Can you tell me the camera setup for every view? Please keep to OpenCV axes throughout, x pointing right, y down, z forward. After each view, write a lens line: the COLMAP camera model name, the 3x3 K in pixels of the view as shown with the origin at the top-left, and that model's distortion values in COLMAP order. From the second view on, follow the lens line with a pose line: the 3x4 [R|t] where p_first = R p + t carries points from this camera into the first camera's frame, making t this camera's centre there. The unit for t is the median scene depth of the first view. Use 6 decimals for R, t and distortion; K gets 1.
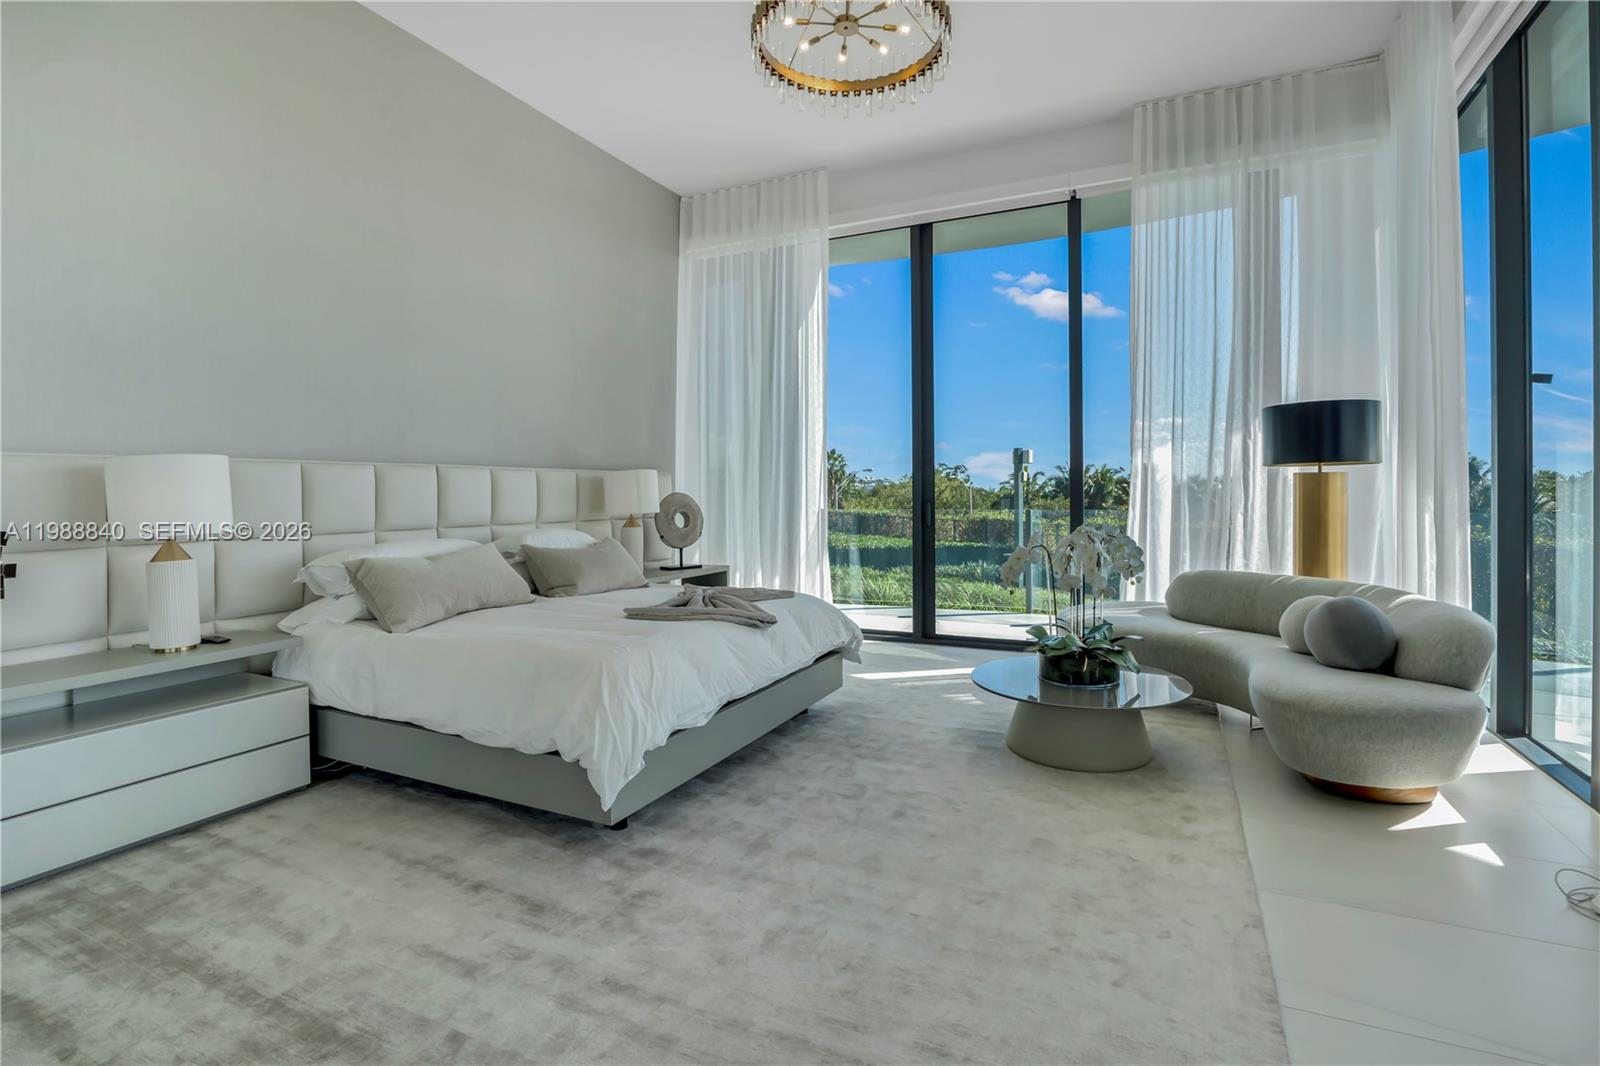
lens RADIAL K [[761.1, 0, 800.0], [0, 761.1, 533.0], [0, 0, 1]] dist [-0.018500, 0.001540]
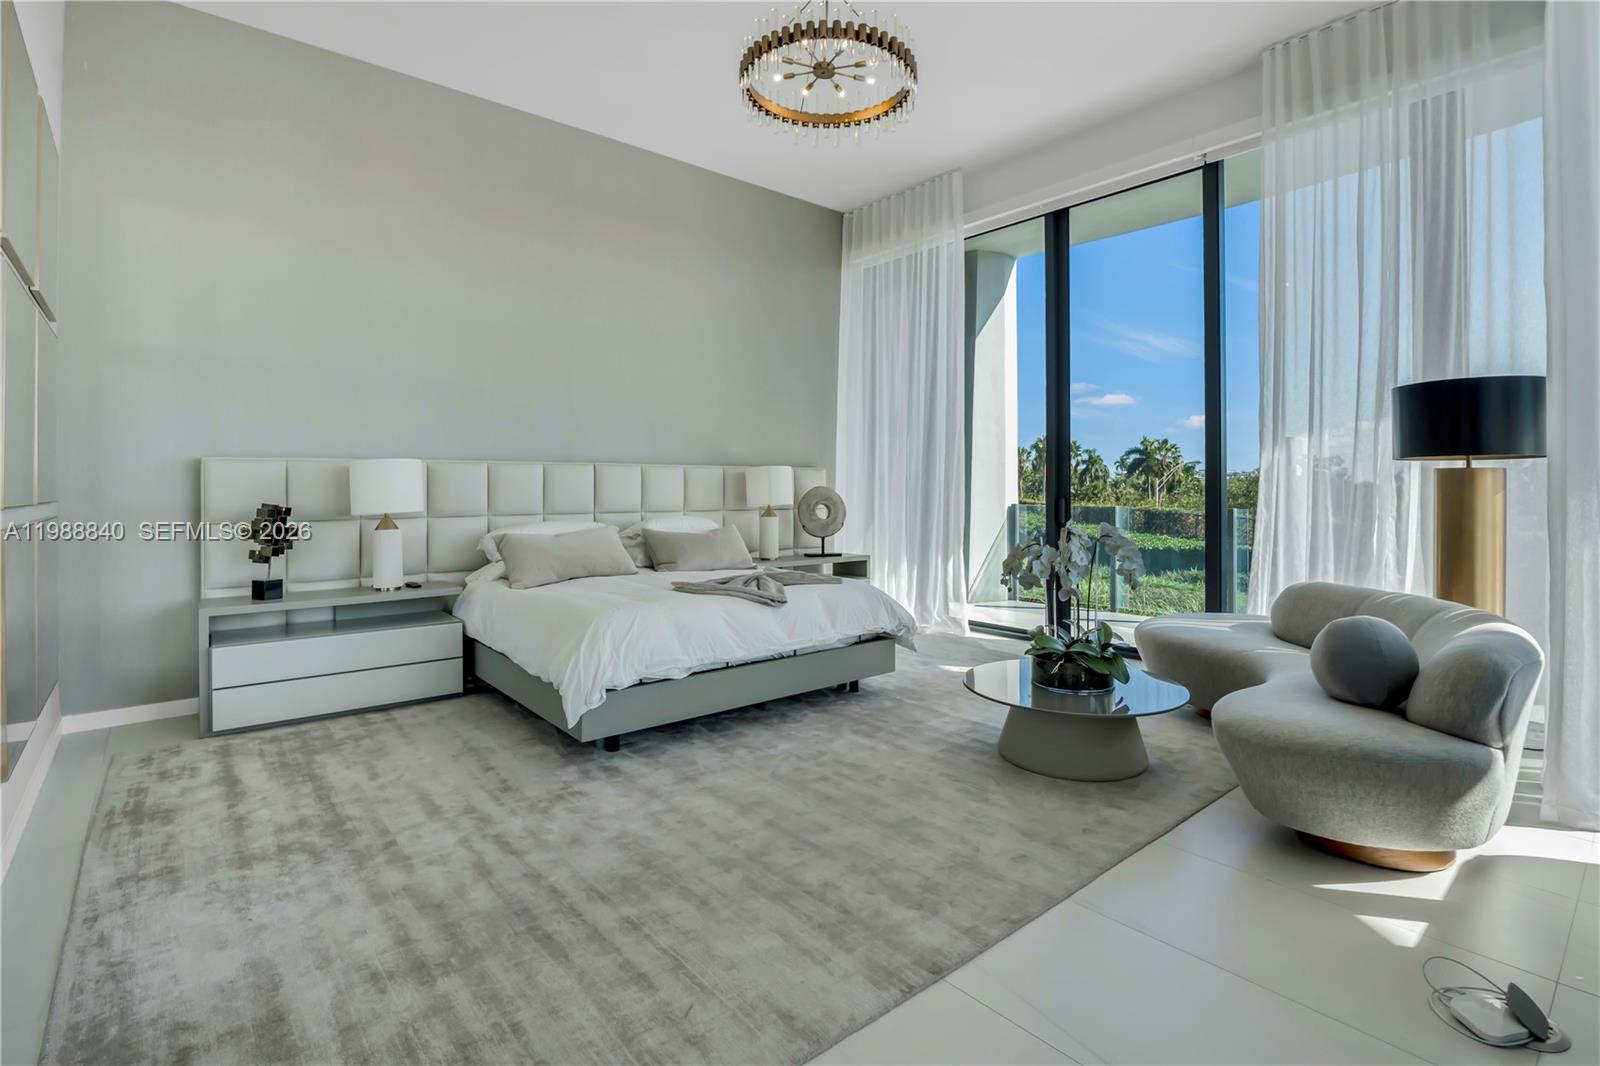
lens RADIAL K [[767.1, 0, 792.1], [0, 767.1, 524.4], [0, 0, 1]] dist [-0.020067, 0.001071]
pose [[0.907520, 0.028617, -0.419032, 0.461535], [-0.029443, 0.999556, 0.004496, -0.003910], [0.418975, 0.008257, 0.907960, -0.034188]]
